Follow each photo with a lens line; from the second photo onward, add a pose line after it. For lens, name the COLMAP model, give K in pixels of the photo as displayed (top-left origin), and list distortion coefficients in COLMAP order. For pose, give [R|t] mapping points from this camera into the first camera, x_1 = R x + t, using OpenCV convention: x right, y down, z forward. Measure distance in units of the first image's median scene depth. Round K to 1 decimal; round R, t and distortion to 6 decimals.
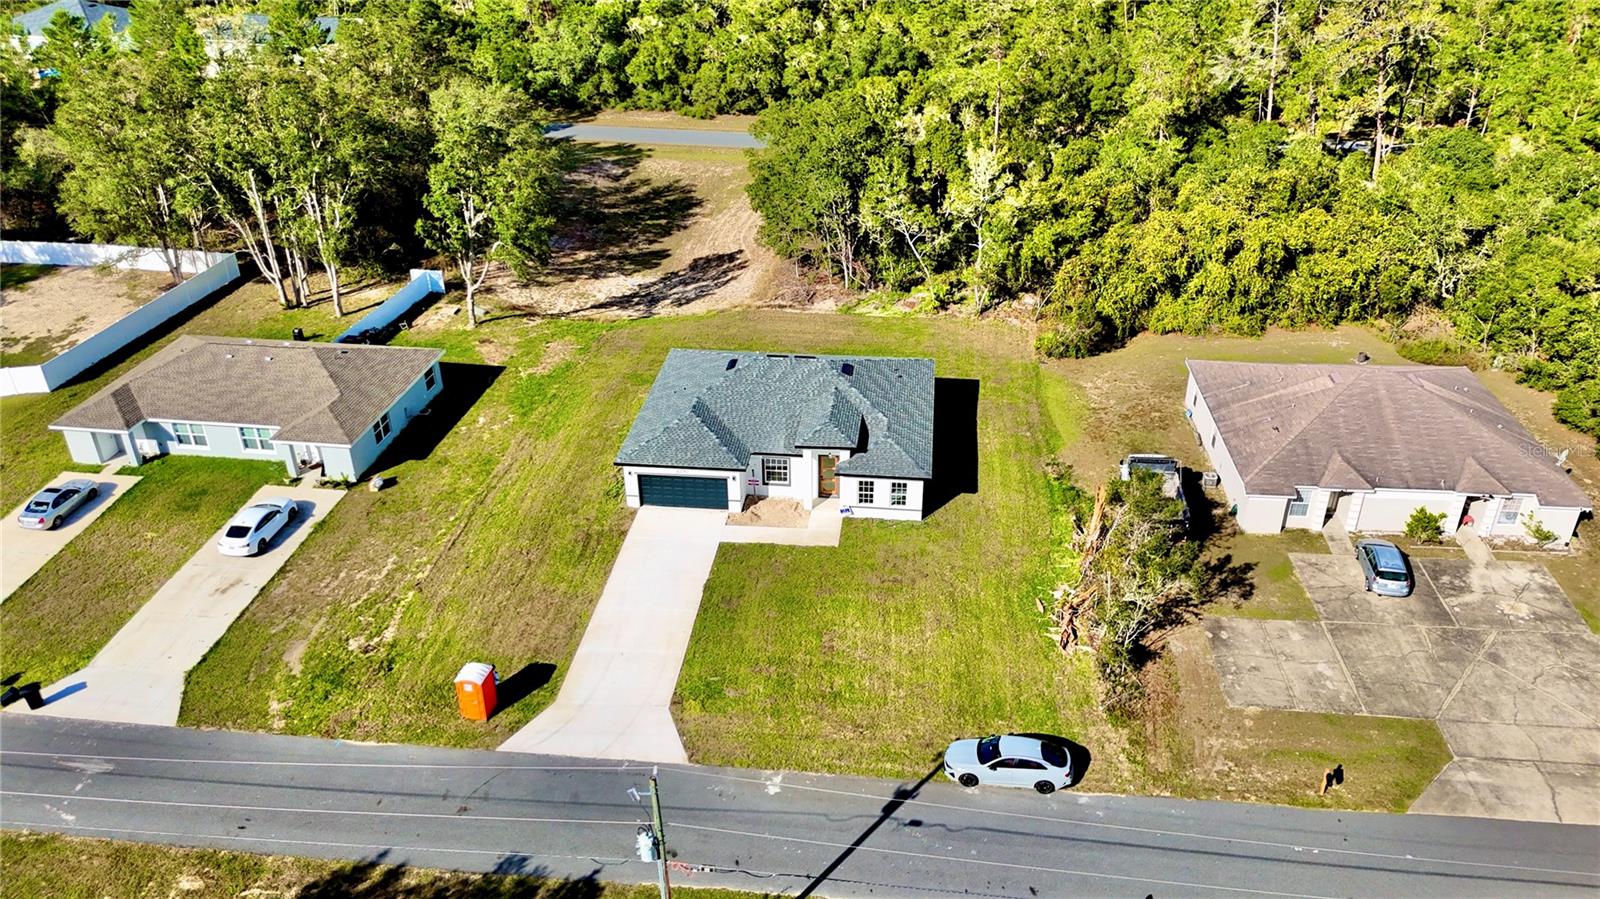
lens RADIAL K [[1167.9, 0, 806.6], [0, 1167.9, 450.1], [0, 0, 1]] dist [0.079185, -0.087463]
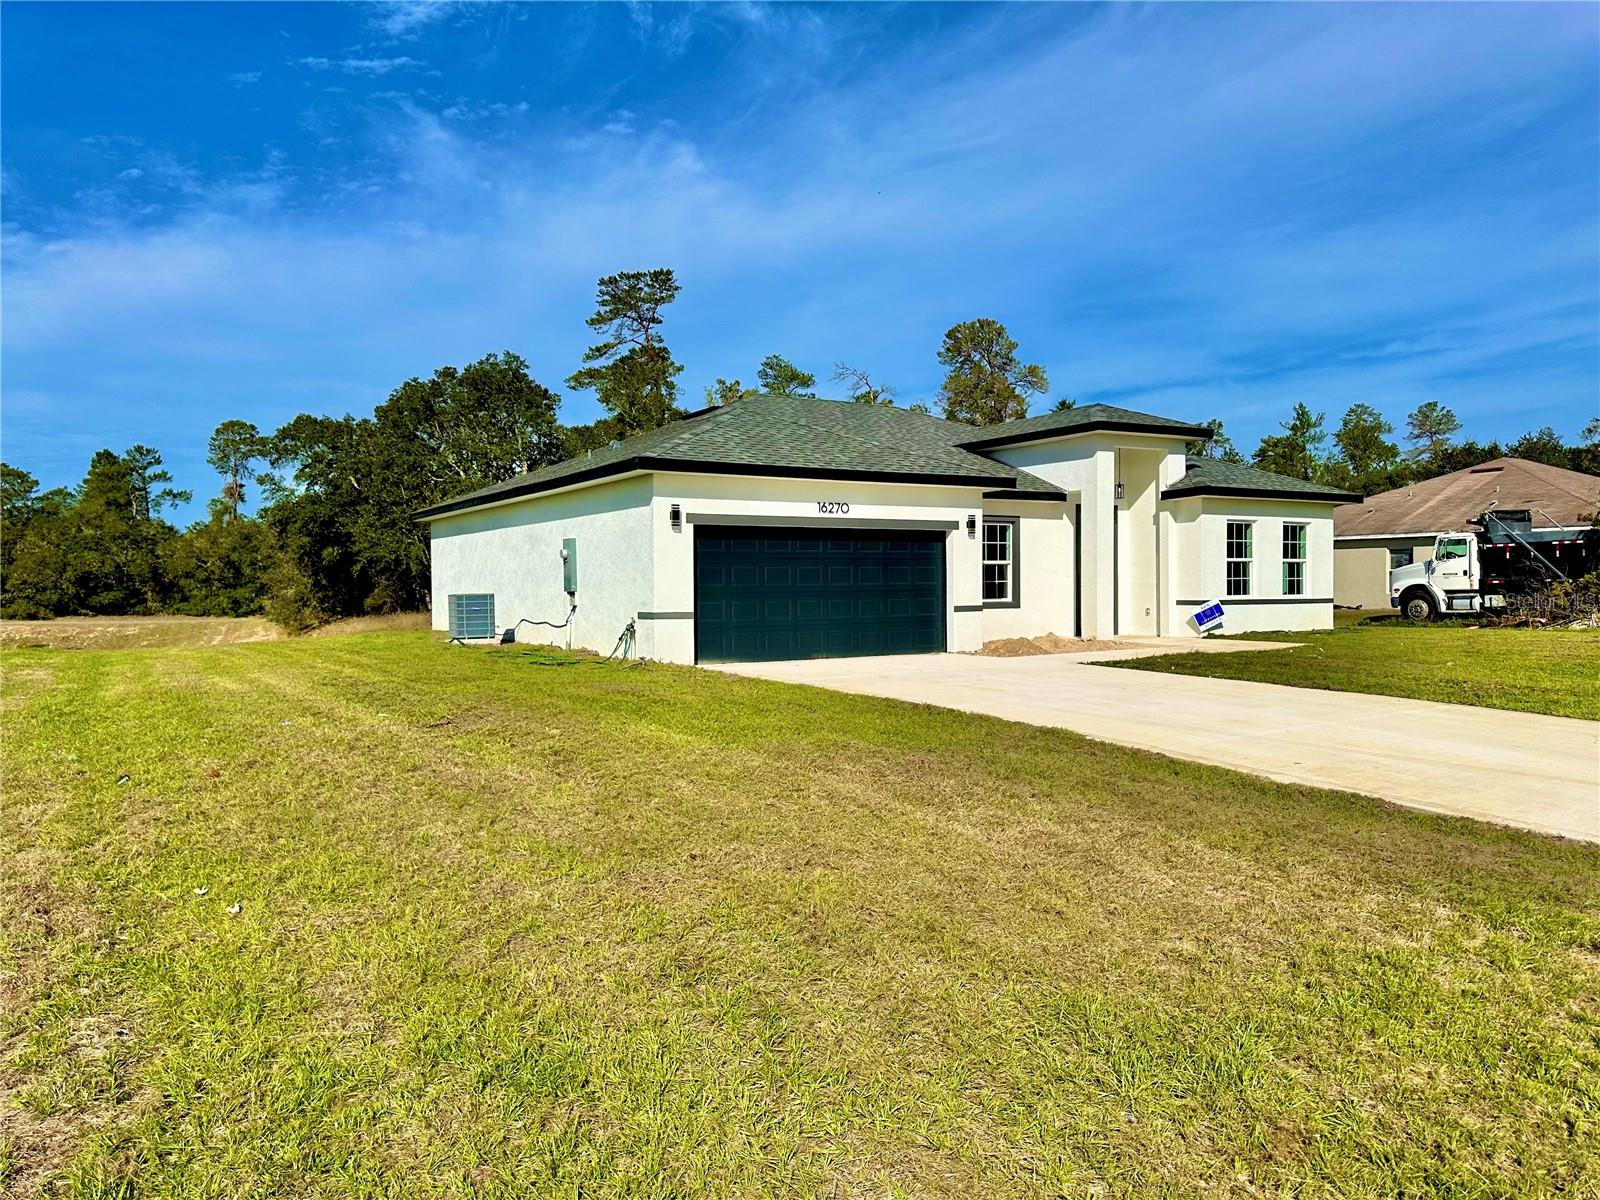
lens RADIAL K [[1123.1, 0, 813.8], [0, 1123.1, 597.9], [0, 0, 1]] dist [0.060655, -0.083656]
pose [[0.792754, -0.007286, 0.609498, -0.236632], [0.301408, 0.873811, -0.381586, 0.121100], [-0.529805, 0.486212, 0.694913, 0.667978]]
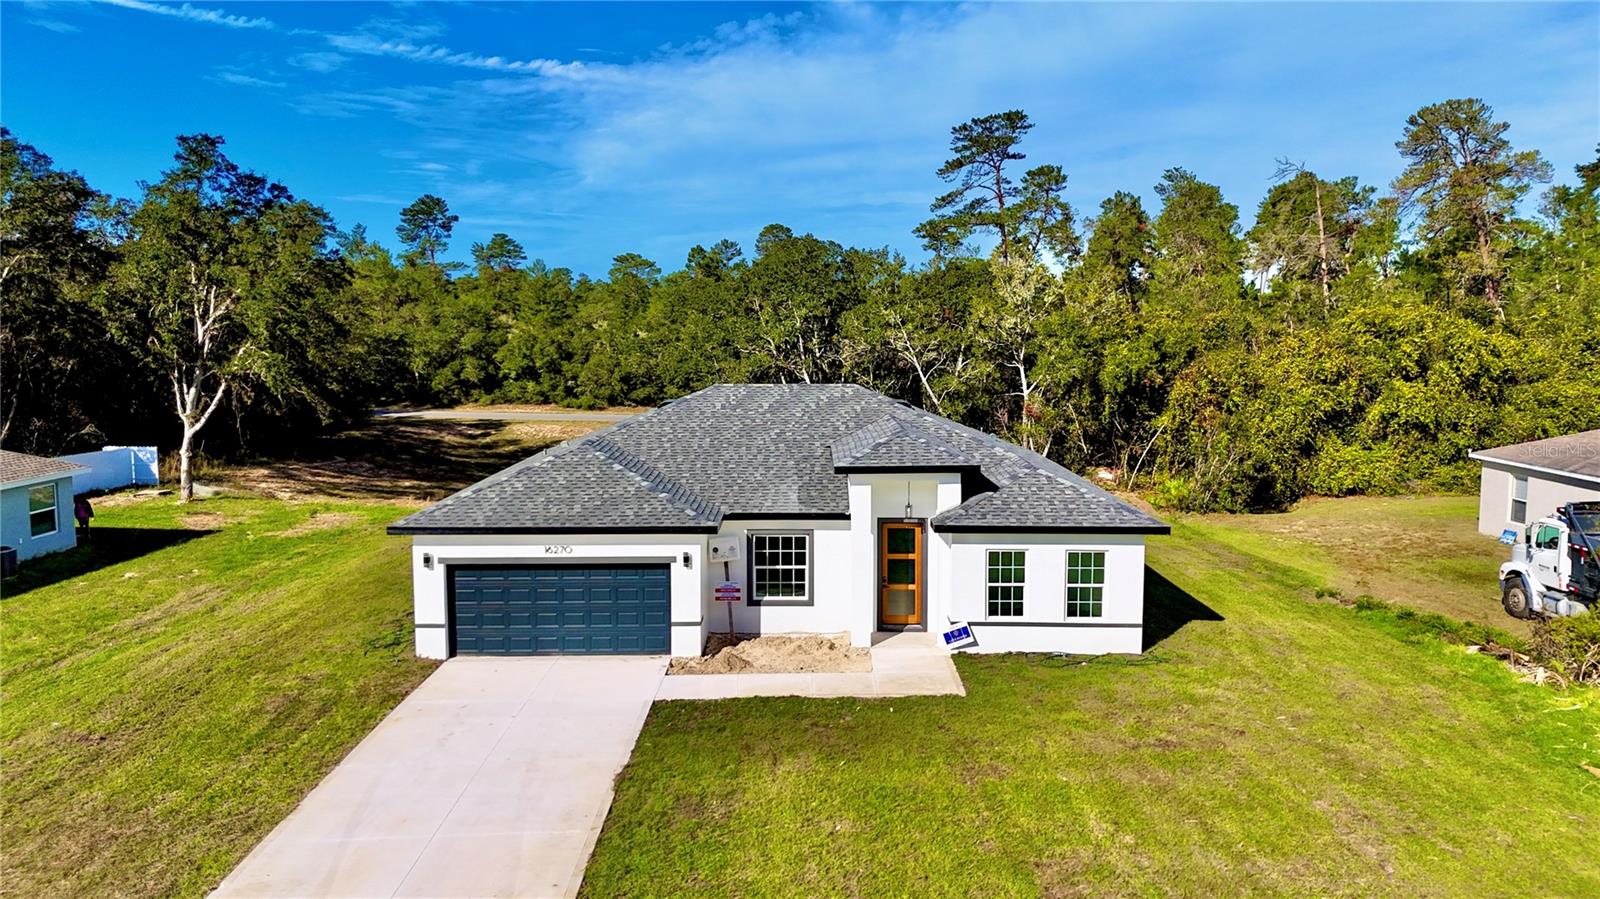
lens RADIAL K [[1167.9, 0, 806.6], [0, 1167.9, 450.1], [0, 0, 1]] dist [0.079185, -0.087463]
pose [[0.994024, -0.004881, 0.109056, -0.053346], [0.047500, 0.918812, -0.391827, 0.124908], [-0.098289, 0.394665, 0.913553, 0.492907]]
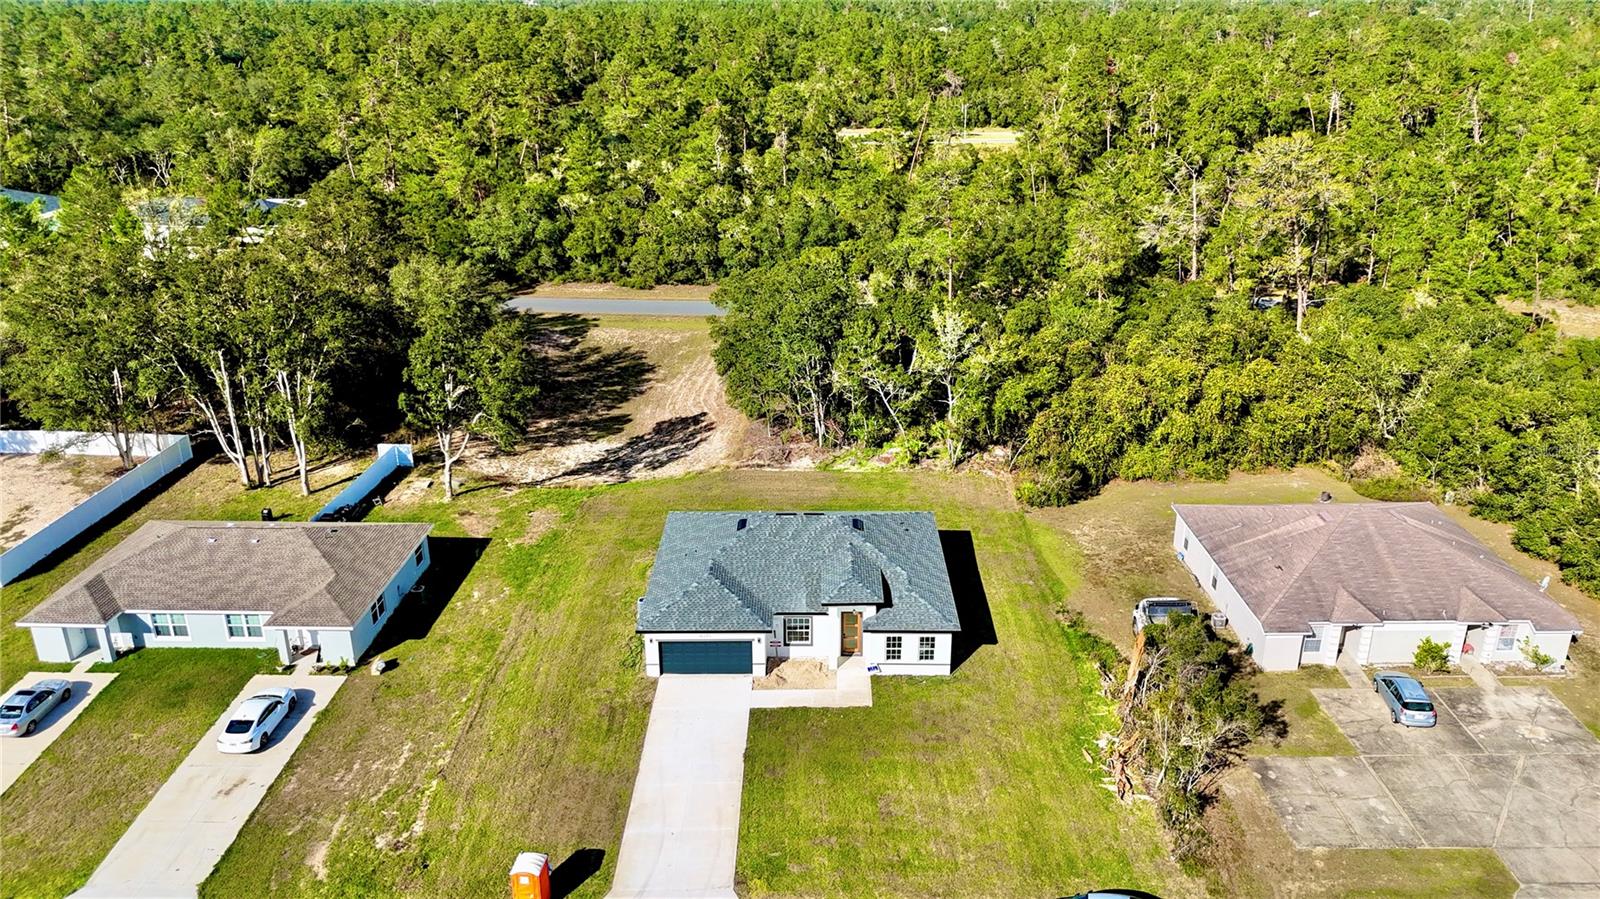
lens RADIAL K [[1167.9, 0, 806.6], [0, 1167.9, 450.1], [0, 0, 1]] dist [0.079185, -0.087463]
pose [[0.994754, -0.034160, 0.096423, -0.091783], [0.046902, 0.989986, -0.133144, -0.001280], [-0.090909, 0.136967, 0.986395, 0.002564]]
